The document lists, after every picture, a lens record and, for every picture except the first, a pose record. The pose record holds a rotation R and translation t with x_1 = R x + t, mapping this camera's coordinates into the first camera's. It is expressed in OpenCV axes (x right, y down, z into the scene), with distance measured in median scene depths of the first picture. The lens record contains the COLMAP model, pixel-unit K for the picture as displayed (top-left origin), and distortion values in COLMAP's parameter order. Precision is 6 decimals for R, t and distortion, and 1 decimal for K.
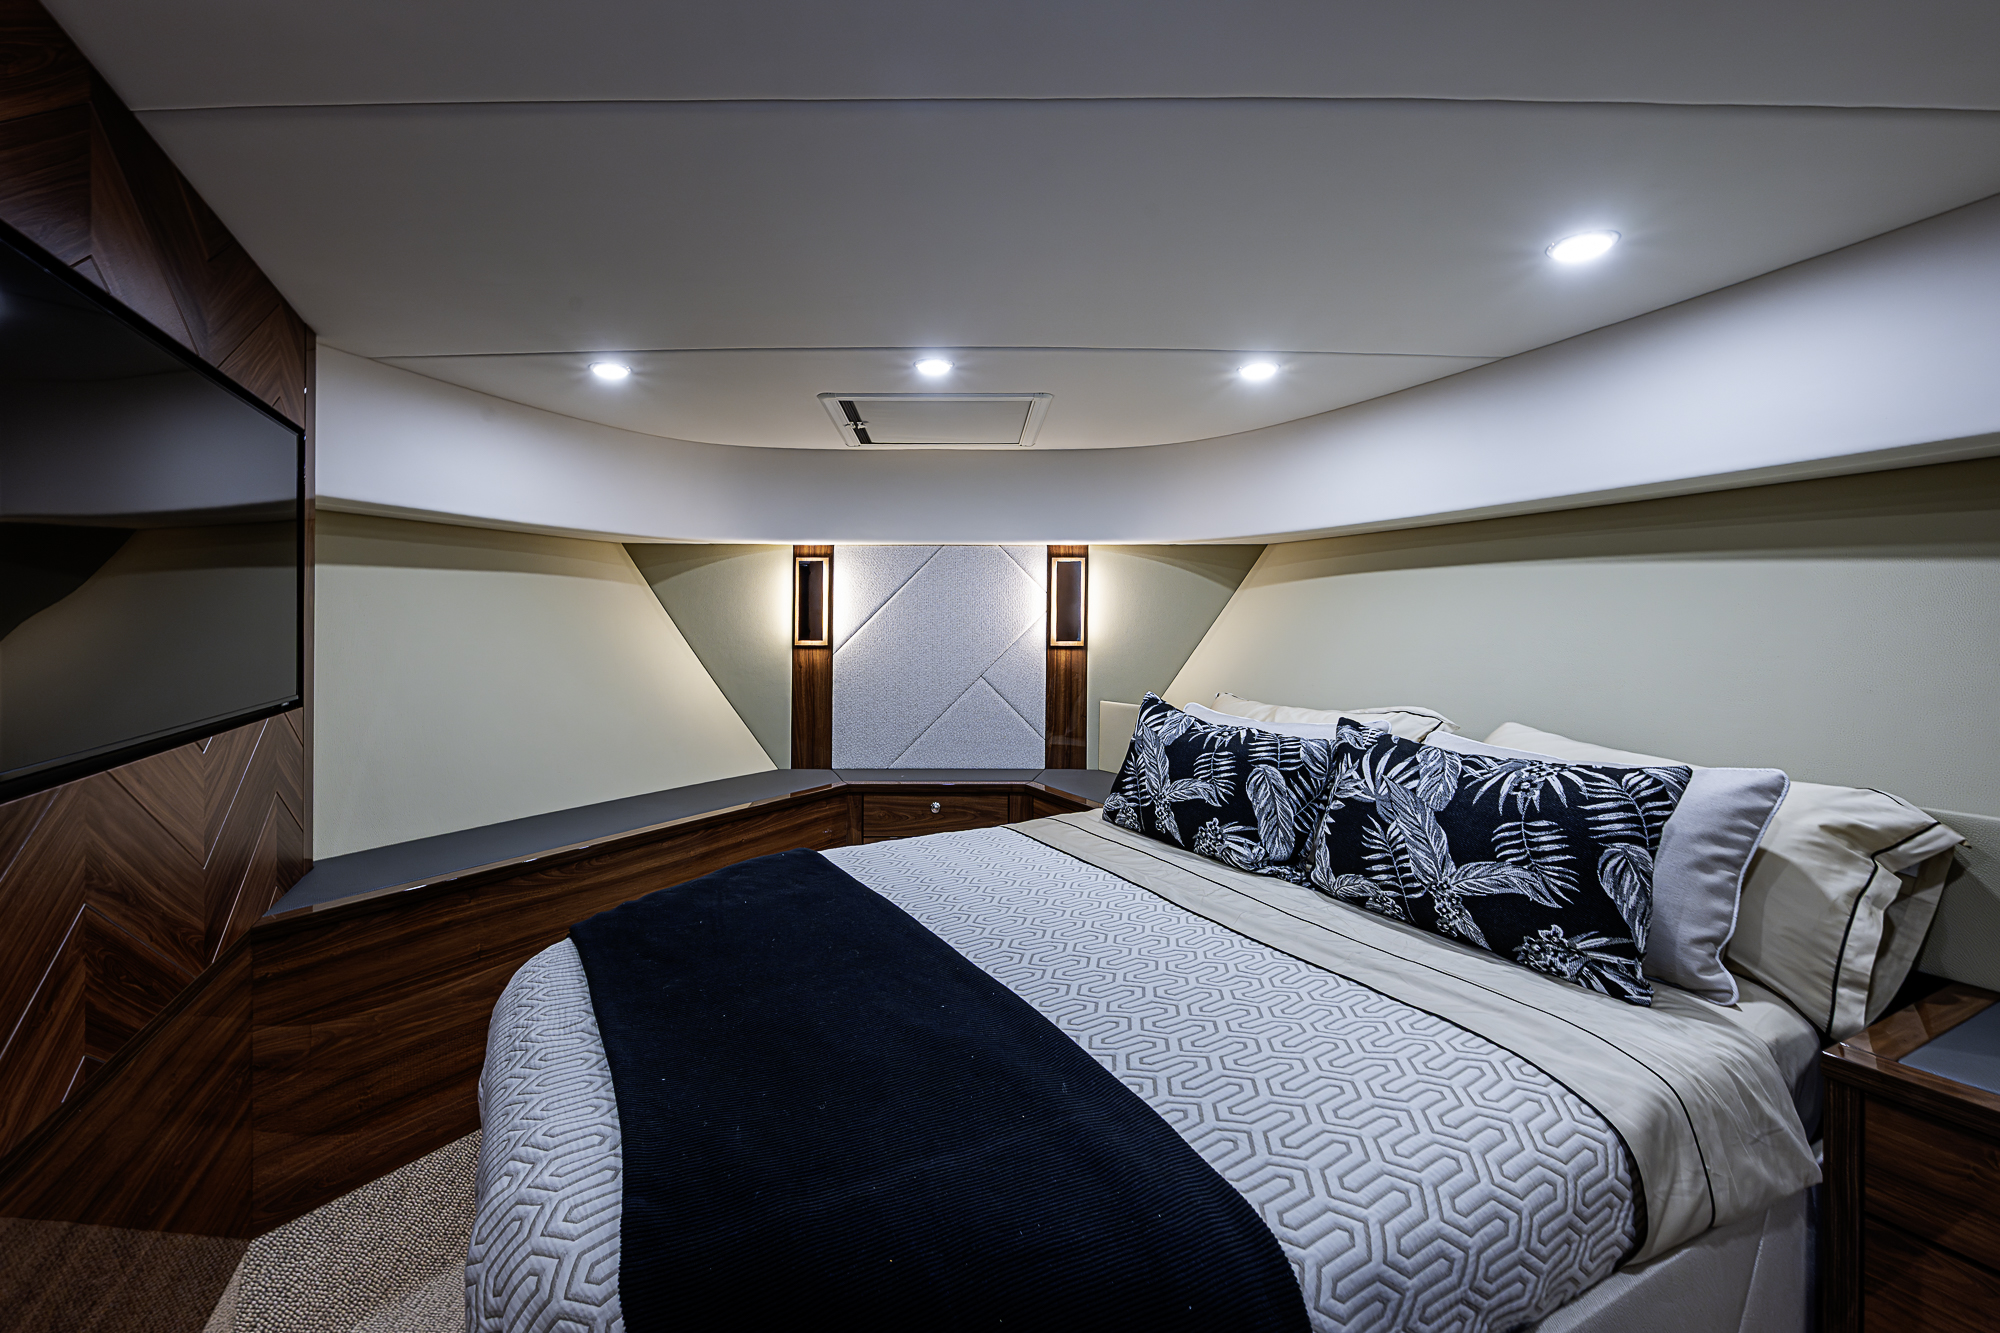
lens RADIAL K [[808.3, 0, 944.2], [0, 808.3, 614.3], [0, 0, 1]] dist [-0.000852, -0.000418]
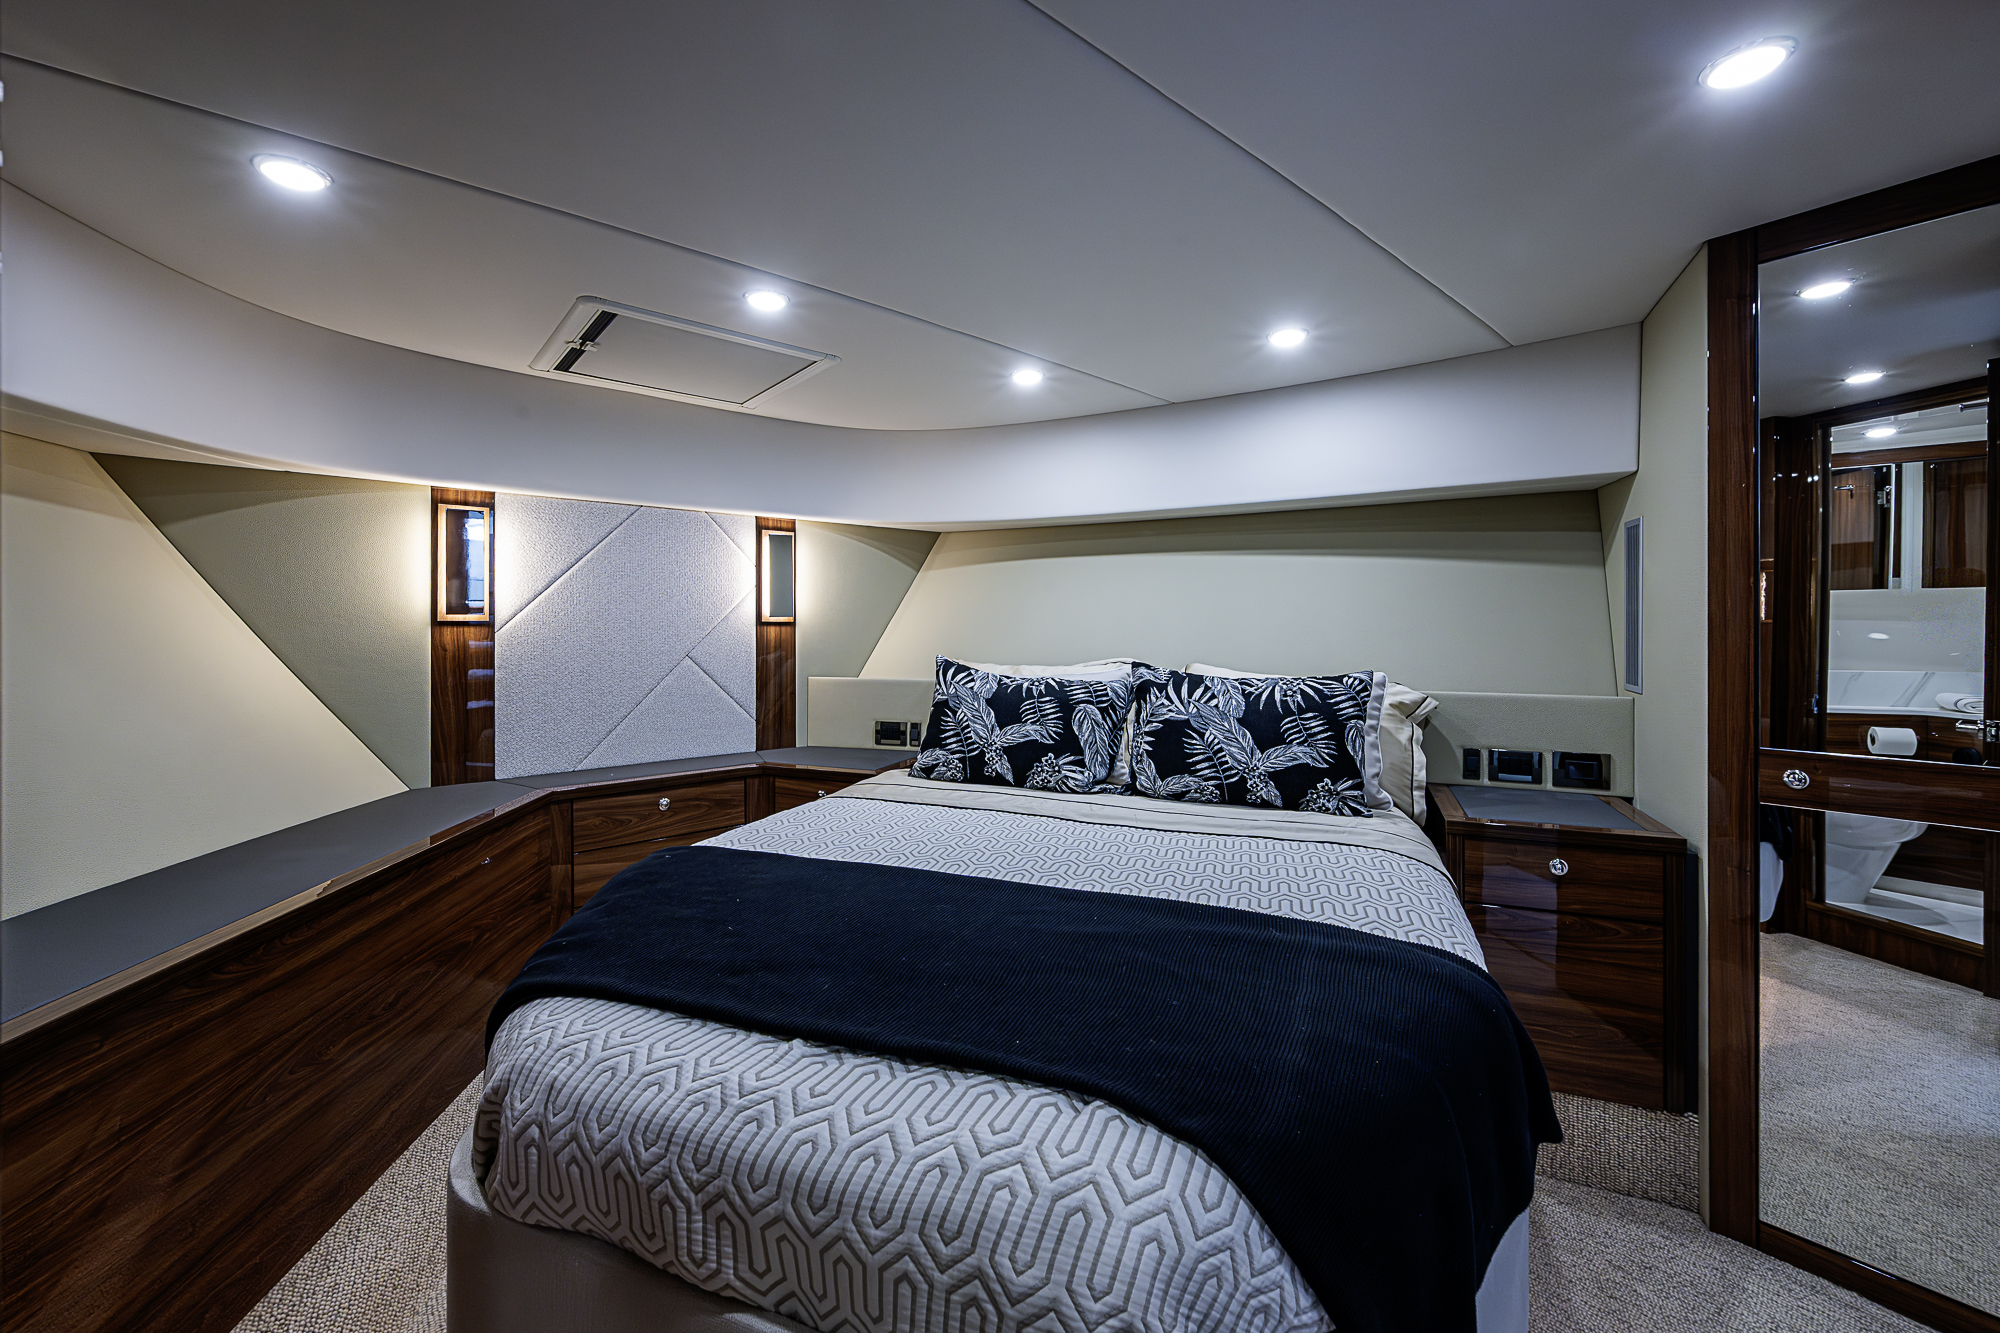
lens RADIAL K [[799.7, 0, 987.3], [0, 799.7, 621.1], [0, 0, 1]] dist [-0.001000, -0.000082]
pose [[0.758251, 0.001631, 0.651961, -0.502000], [-0.004916, 0.999983, 0.003216, 0.060114], [-0.651944, -0.005643, 0.758246, 0.192634]]
